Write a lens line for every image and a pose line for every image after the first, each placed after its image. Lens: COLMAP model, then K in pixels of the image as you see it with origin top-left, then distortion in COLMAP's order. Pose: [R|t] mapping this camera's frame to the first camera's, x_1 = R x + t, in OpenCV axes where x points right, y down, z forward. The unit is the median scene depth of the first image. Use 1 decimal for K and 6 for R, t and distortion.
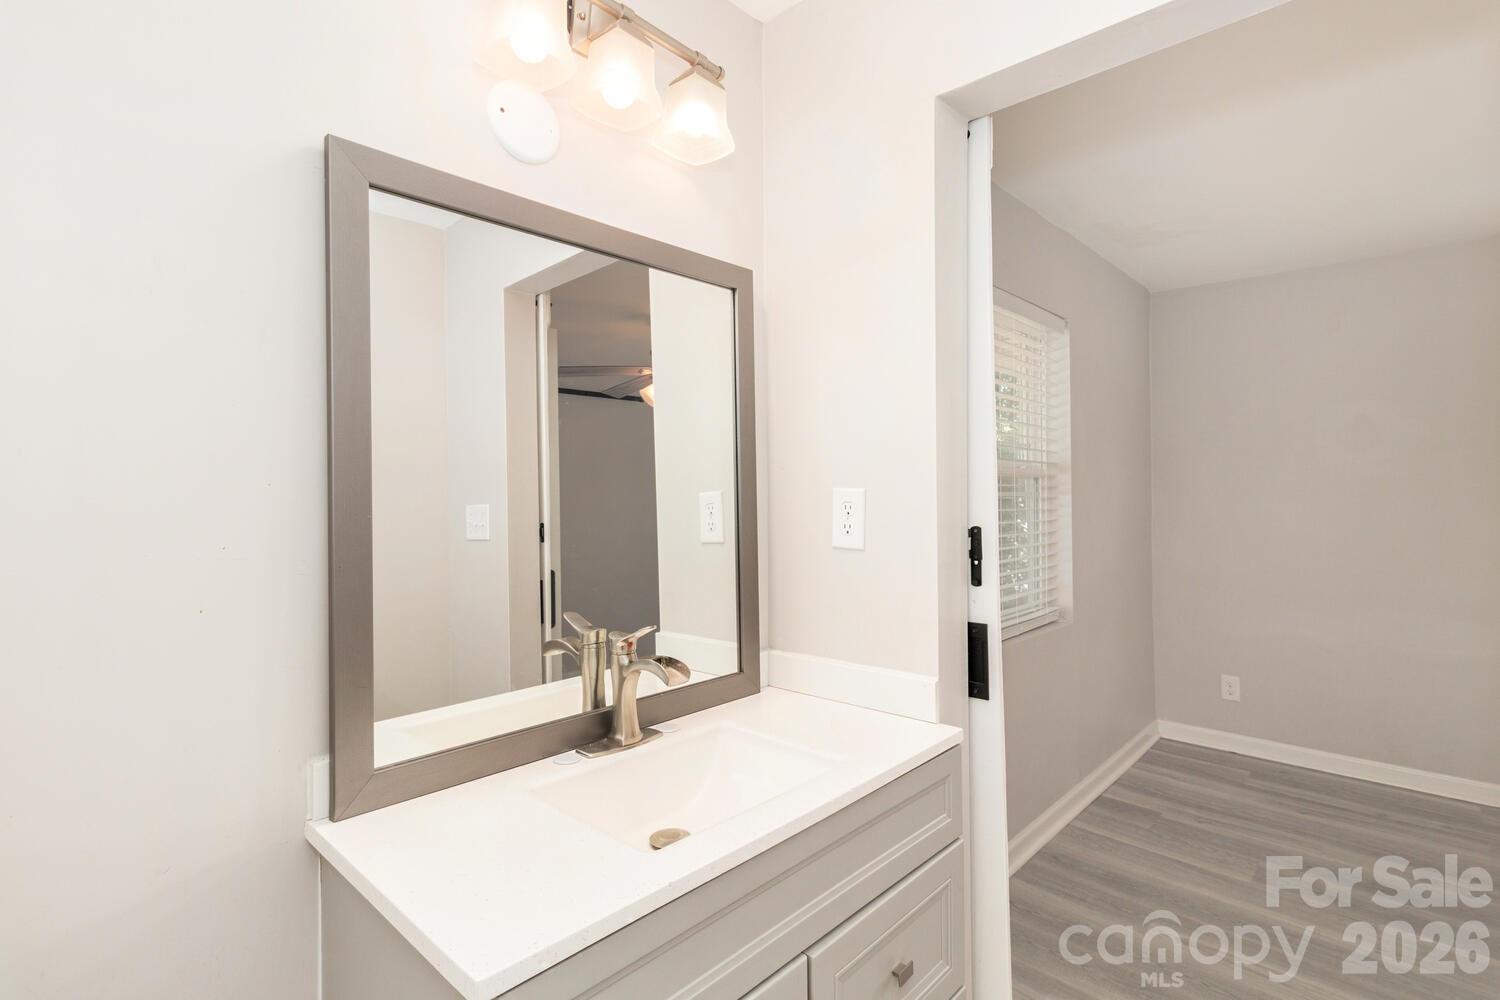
lens RADIAL K [[735.5, 0, 744.8], [0, 735.5, 492.7], [0, 0, 1]] dist [0.001199, -0.000275]
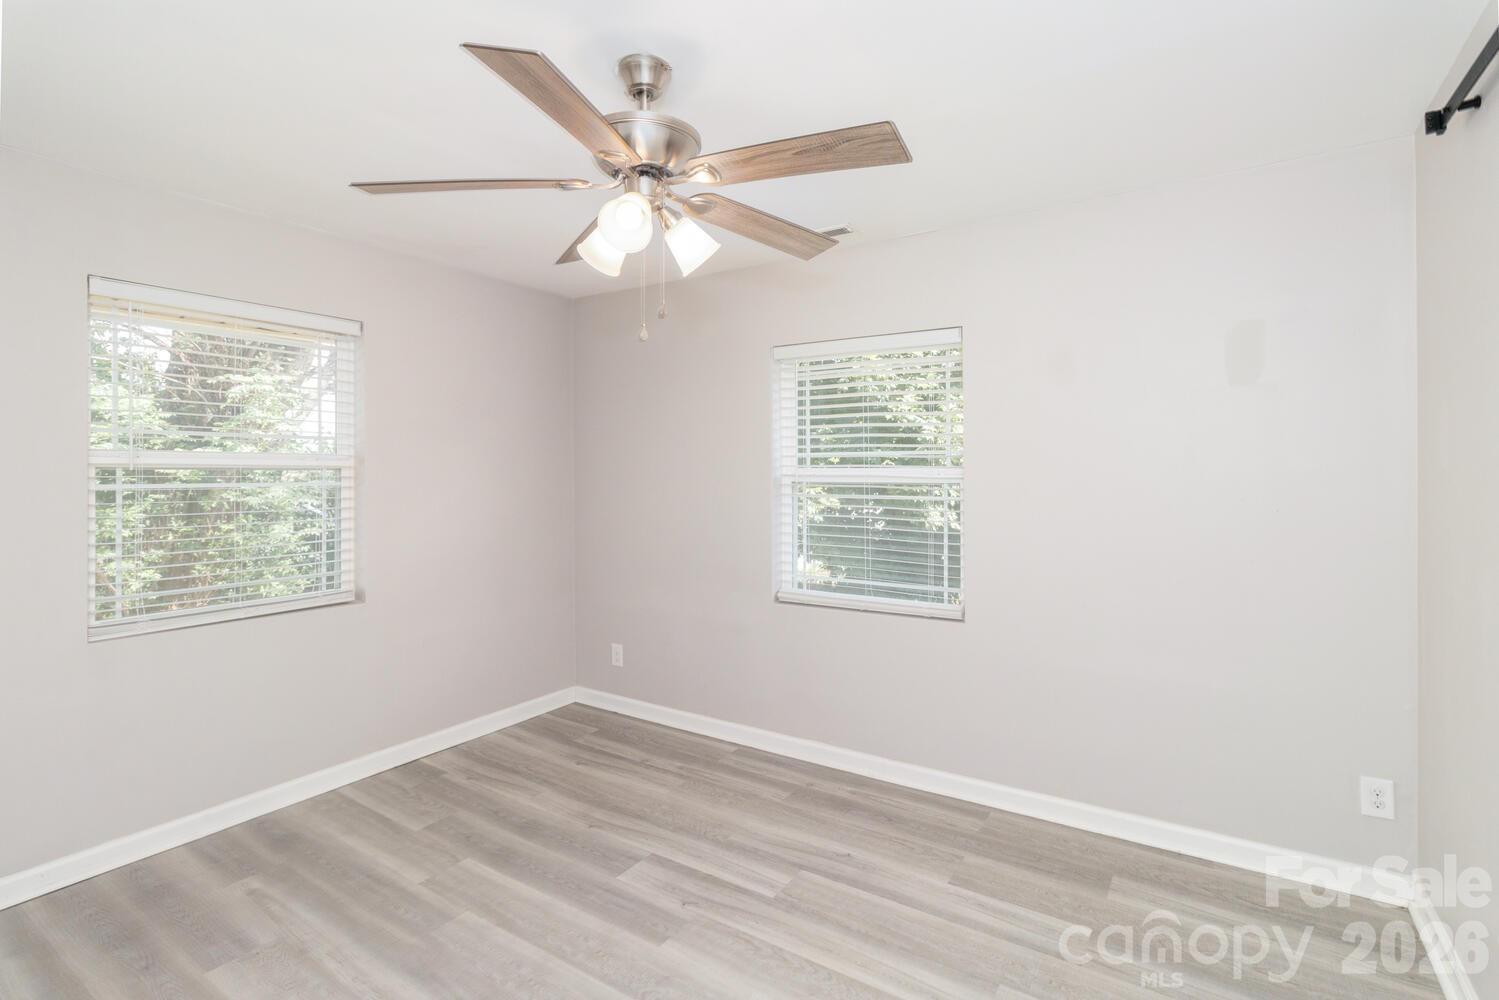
lens RADIAL K [[716.2, 0, 749.4], [0, 716.2, 469.5], [0, 0, 1]] dist [0.002317, -0.000822]
pose [[0.984155, 0.002228, 0.177294, 0.830746], [-0.000906, 0.999971, -0.007541, -0.014229], [-0.177305, 0.007261, 0.984129, -0.148235]]
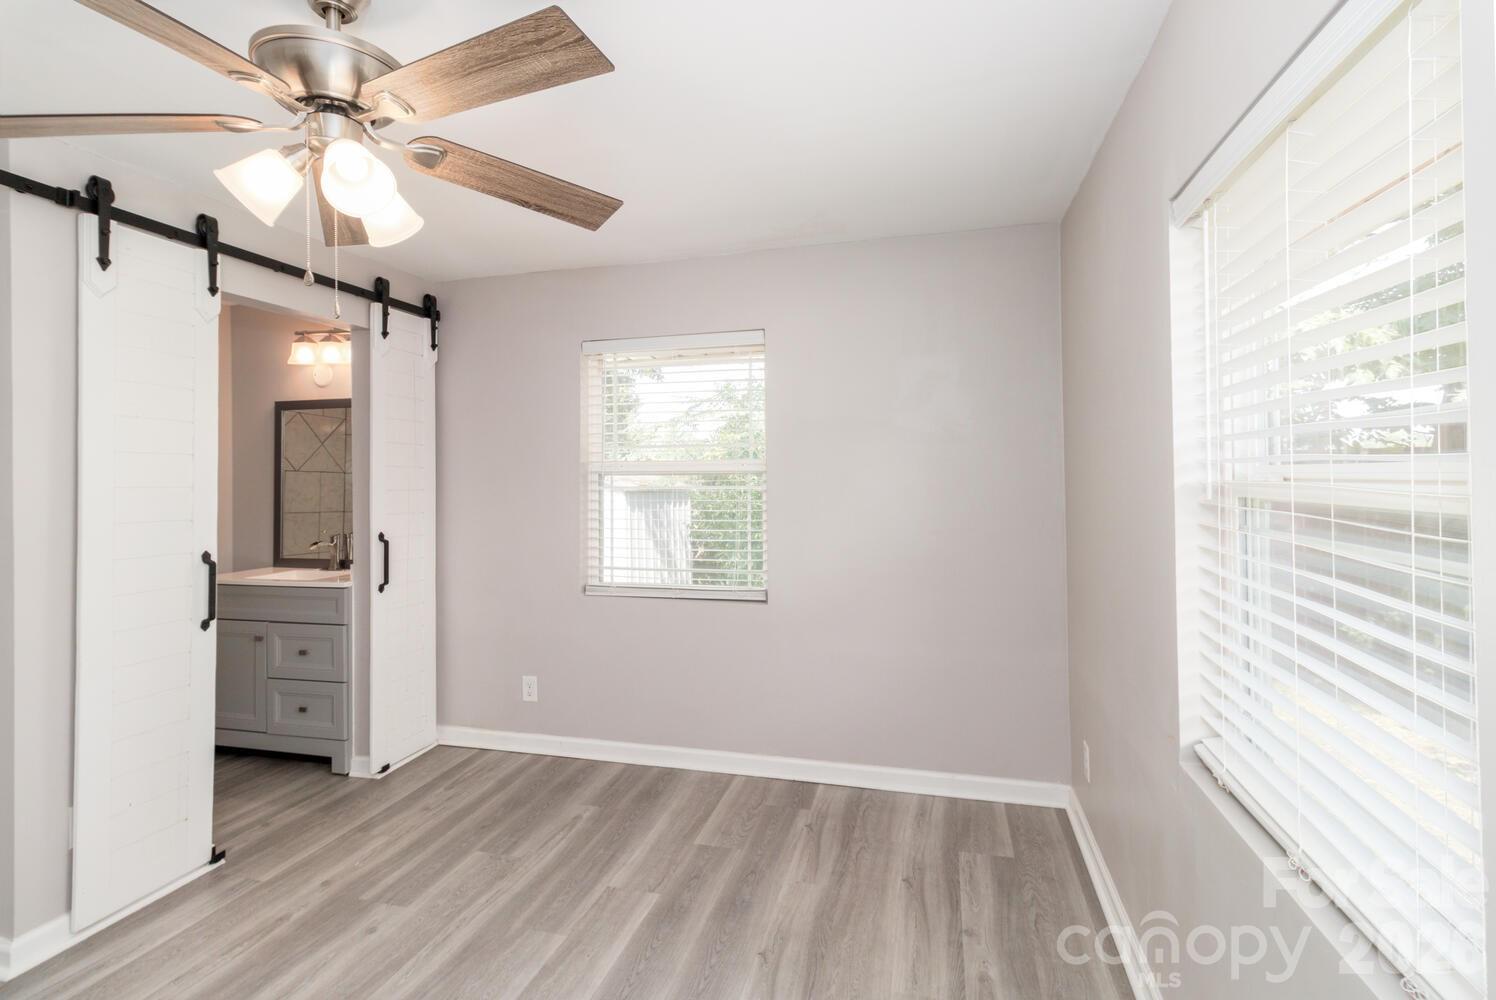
lens RADIAL K [[714.7, 0, 747.9], [0, 714.7, 469.5], [0, 0, 1]] dist [0.002317, -0.000822]
pose [[0.476603, -0.009230, -0.879070, 1.398156], [0.000656, 0.999948, -0.010143, -0.016431], [0.879119, 0.004257, 0.476584, 0.466948]]
